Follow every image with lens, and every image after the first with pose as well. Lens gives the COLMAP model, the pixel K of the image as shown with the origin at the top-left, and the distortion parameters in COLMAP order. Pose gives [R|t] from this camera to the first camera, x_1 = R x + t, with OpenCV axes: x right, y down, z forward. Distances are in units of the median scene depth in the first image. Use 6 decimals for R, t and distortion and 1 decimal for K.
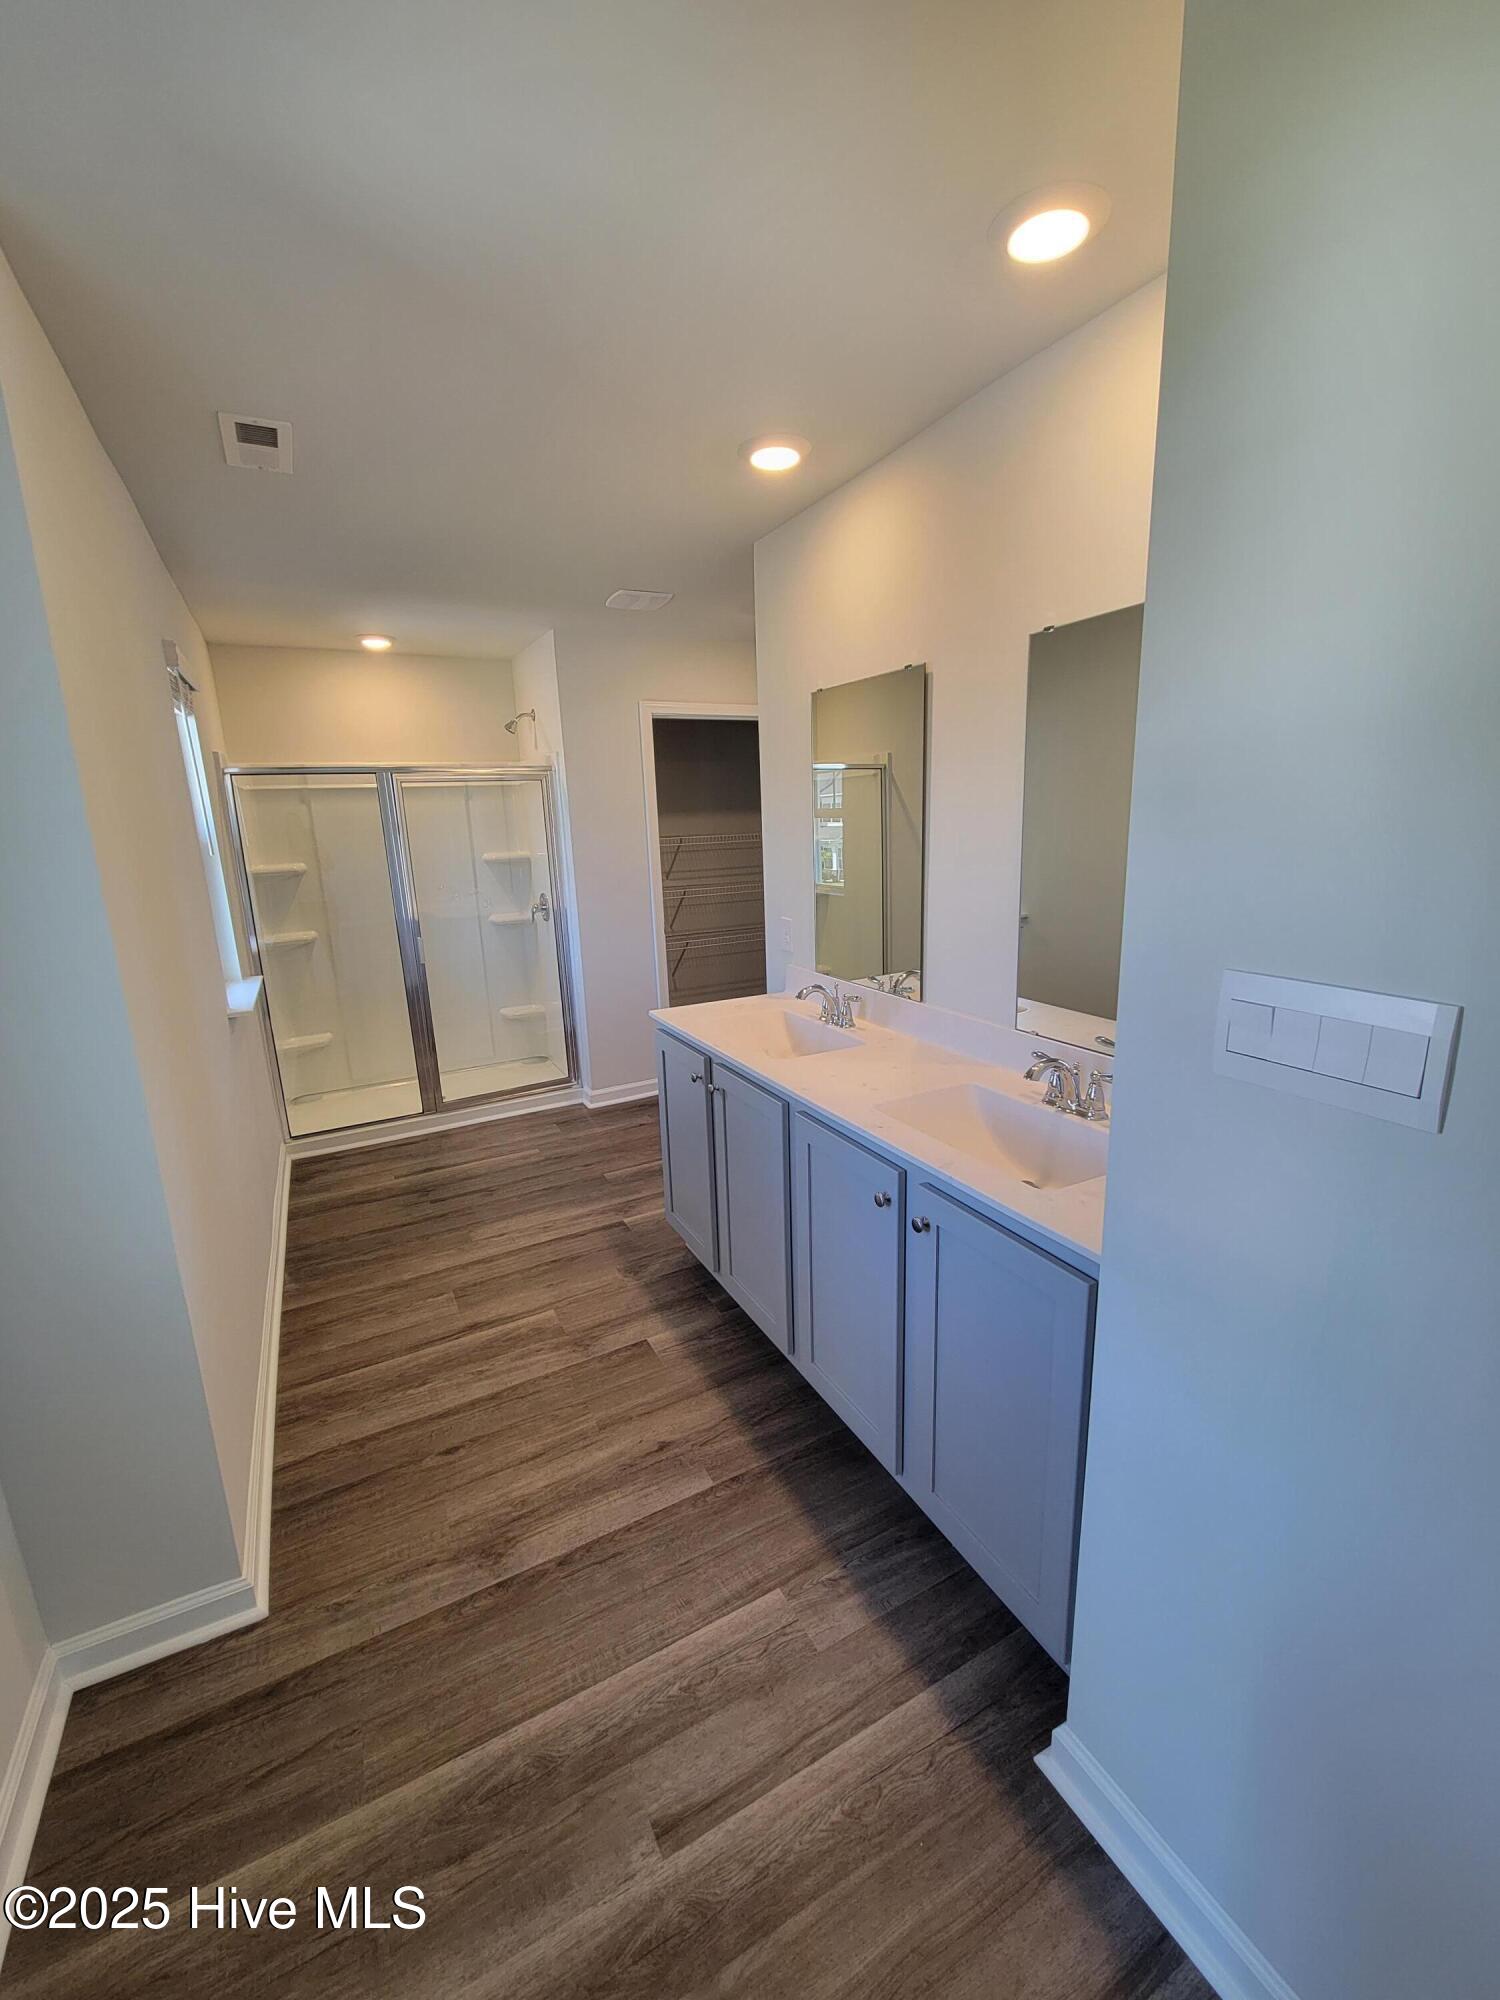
lens RADIAL K [[809.6, 0, 750.0], [0, 809.6, 1000.0], [0, 0, 1]] dist [0.002815, -0.004200]
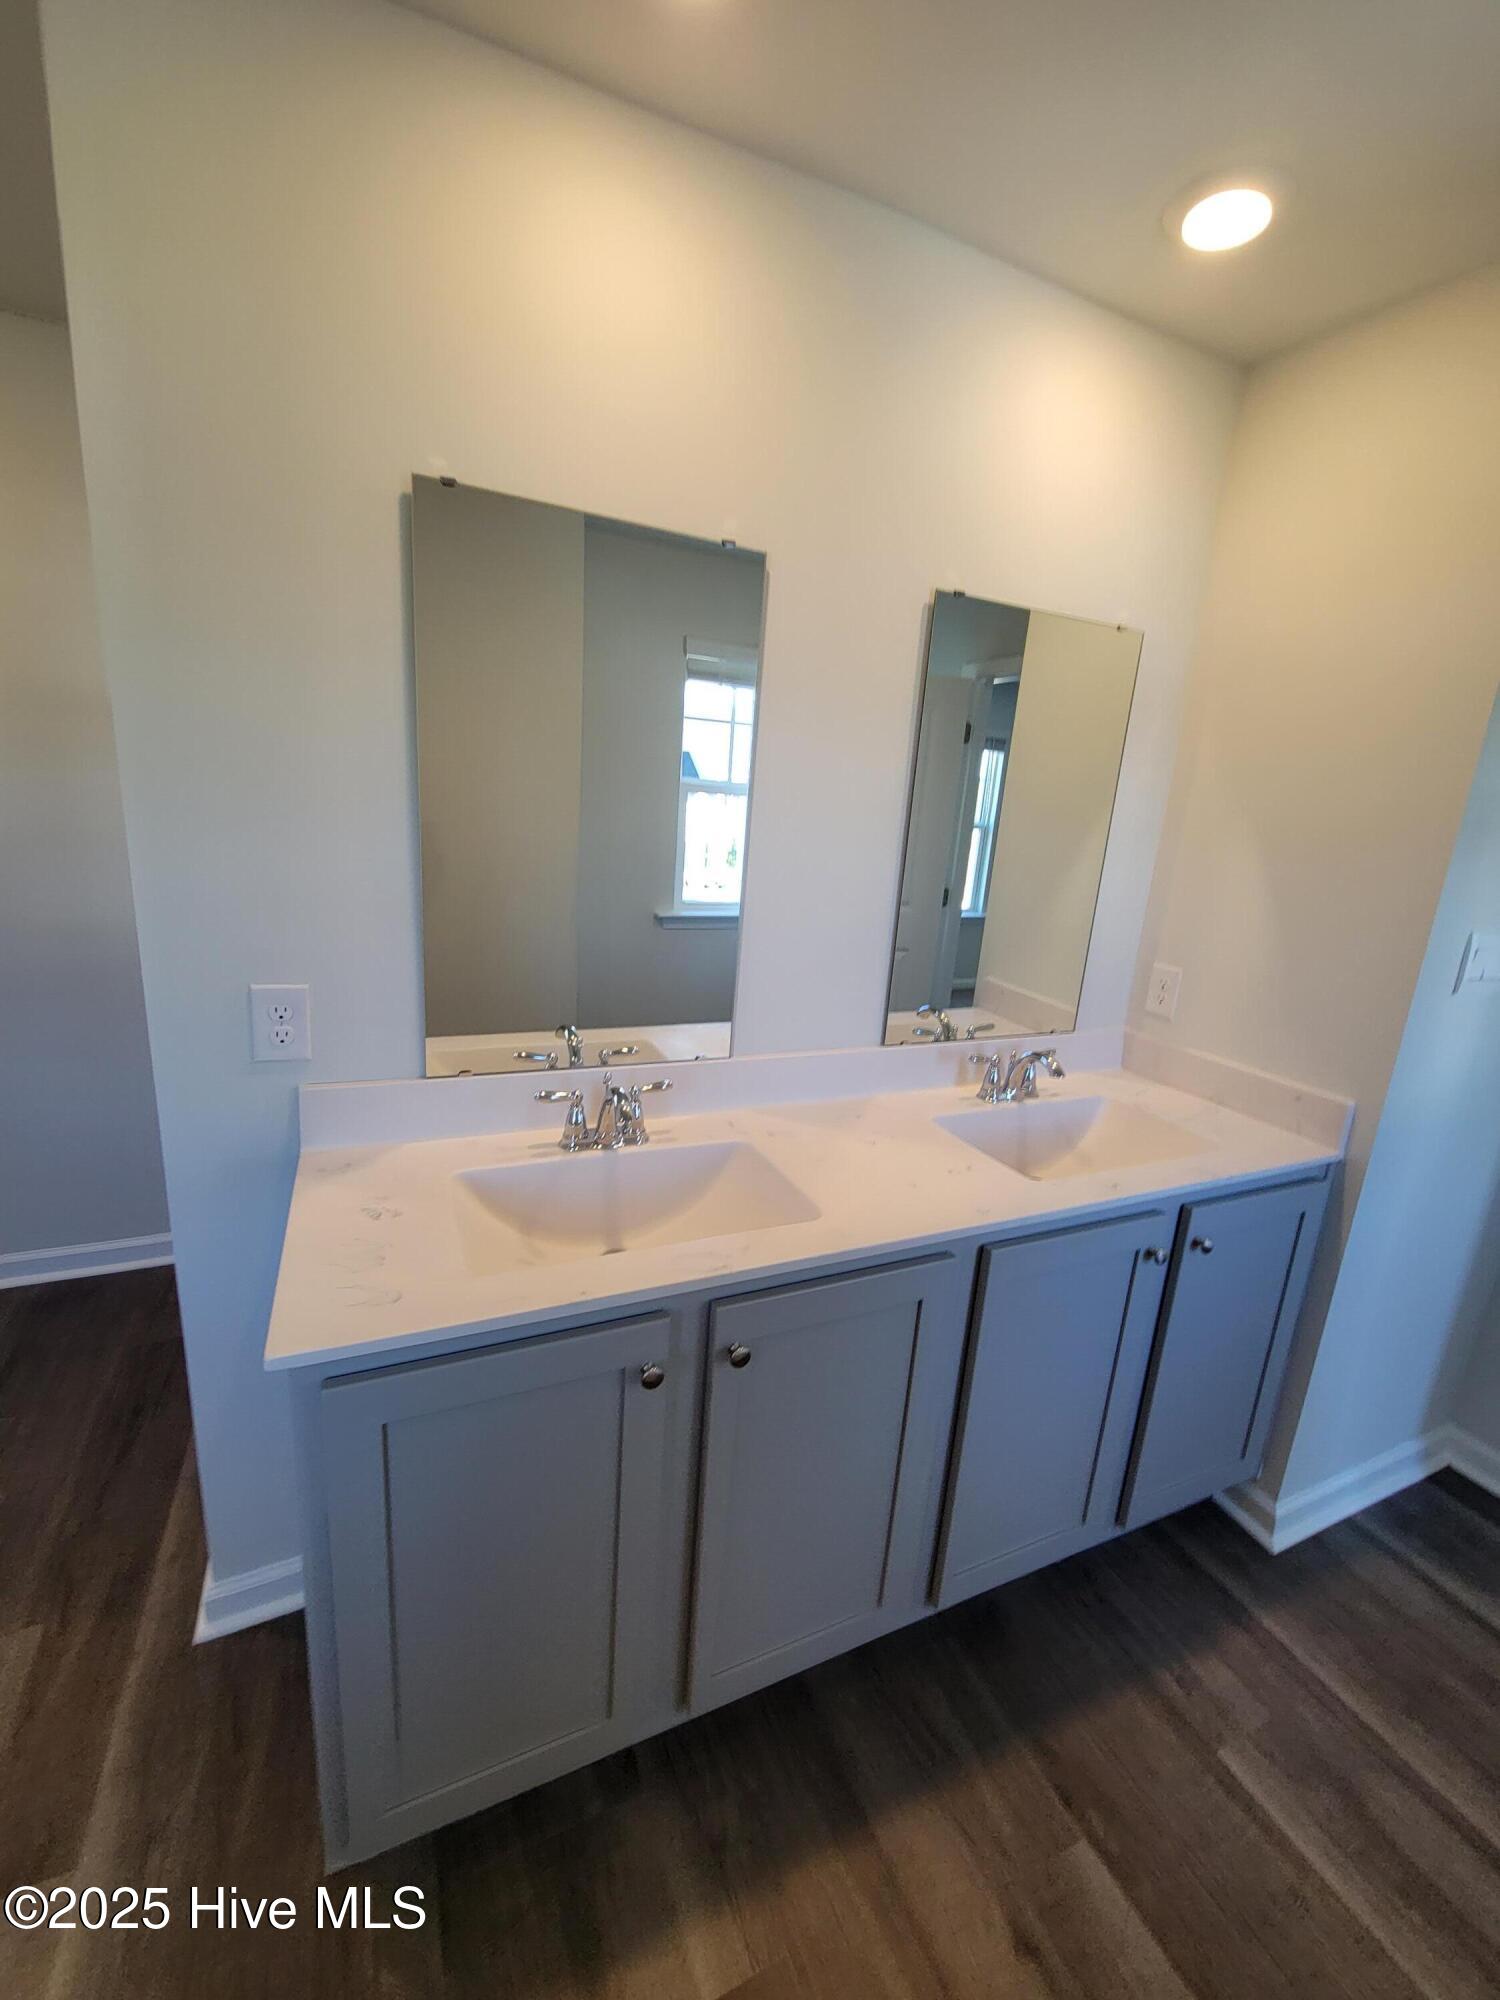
lens RADIAL K [[809.6, 0, 750.0], [0, 809.6, 1000.0], [0, 0, 1]] dist [0.002815, -0.004200]
pose [[0.054216, -0.199895, 0.978316, -0.536174], [0.149841, 0.970292, 0.189952, -0.205053], [-0.987223, 0.136293, 0.082558, 1.082795]]
